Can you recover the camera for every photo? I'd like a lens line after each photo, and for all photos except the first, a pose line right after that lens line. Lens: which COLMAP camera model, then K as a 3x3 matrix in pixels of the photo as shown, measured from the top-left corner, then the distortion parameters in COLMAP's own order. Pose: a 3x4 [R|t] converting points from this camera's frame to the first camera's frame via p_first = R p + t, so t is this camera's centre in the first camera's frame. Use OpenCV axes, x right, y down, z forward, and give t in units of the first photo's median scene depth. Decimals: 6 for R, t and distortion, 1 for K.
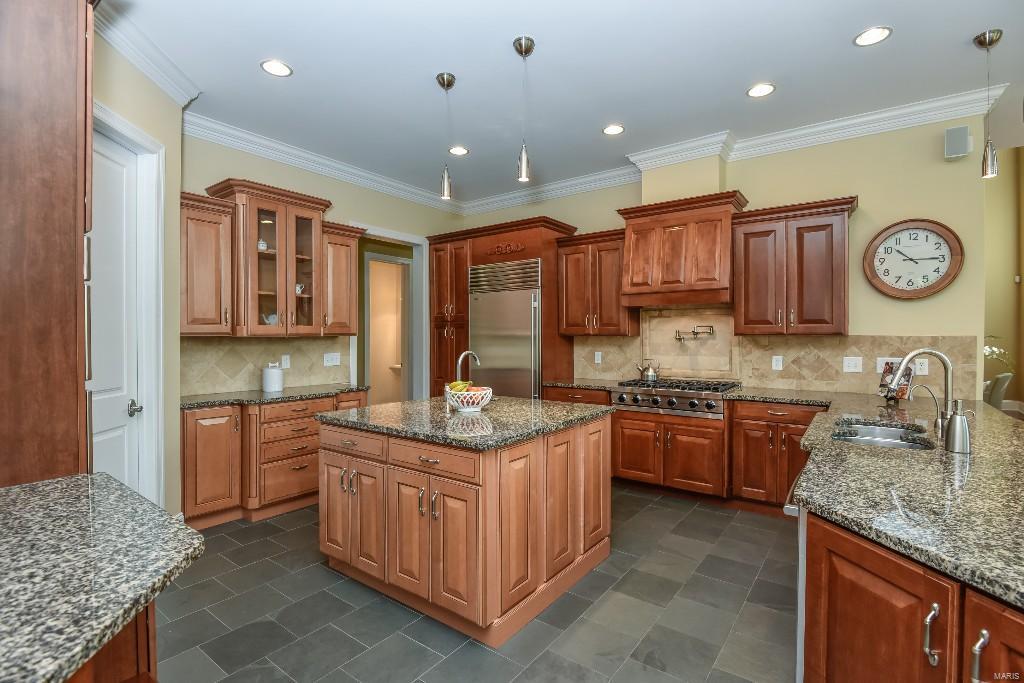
lens RADIAL K [[485.3, 0, 519.9], [0, 485.3, 339.1], [0, 0, 1]] dist [-0.016403, -0.000033]
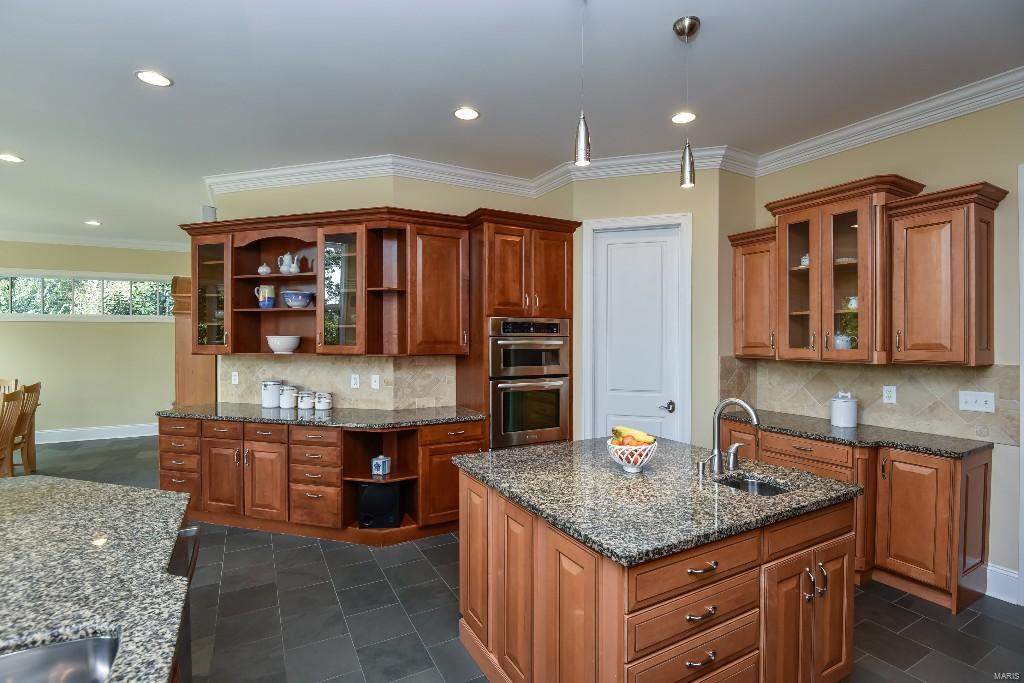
lens RADIAL K [[485.3, 0, 519.9], [0, 485.3, 339.1], [0, 0, 1]] dist [-0.016403, -0.000033]
pose [[-0.416911, 0.006121, -0.908927, 0.490817], [-0.003929, 0.999956, 0.008536, -0.048767], [0.908939, 0.007130, -0.416868, 0.838068]]
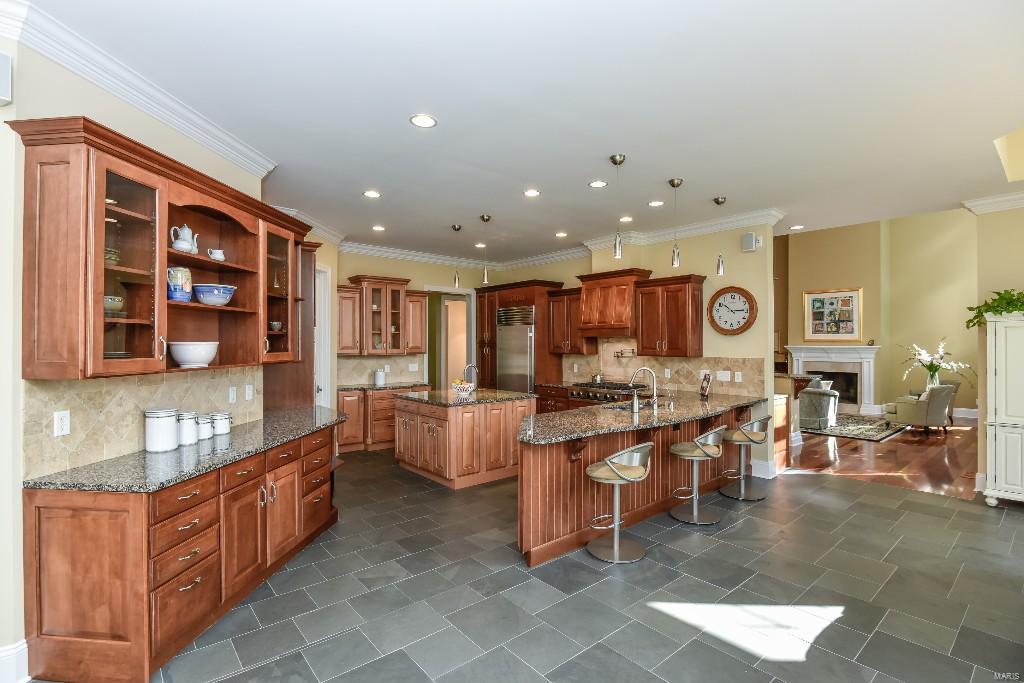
lens RADIAL K [[478.0, 0, 504.3], [0, 478.0, 337.8], [0, 0, 1]] dist [-0.019248, 0.000015]
pose [[0.968651, -0.003086, -0.248407, 0.405036], [-0.001111, 0.999859, -0.016753, -0.040304], [0.248424, 0.016504, 0.968511, -0.654954]]
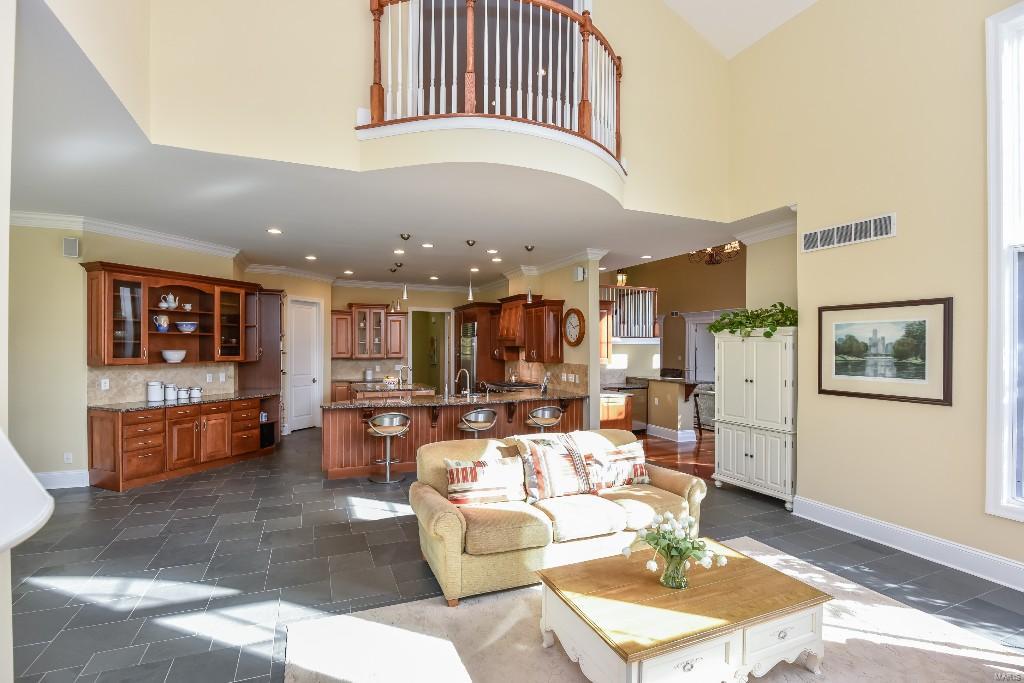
lens RADIAL K [[462.1, 0, 499.4], [0, 462.1, 347.8], [0, 0, 1]] dist [-0.019975, -0.000281]
pose [[0.852277, 0.004815, -0.523069, 1.405017], [-0.008842, 0.999947, -0.005201, -0.055140], [0.523016, 0.009057, 0.852275, -0.762908]]
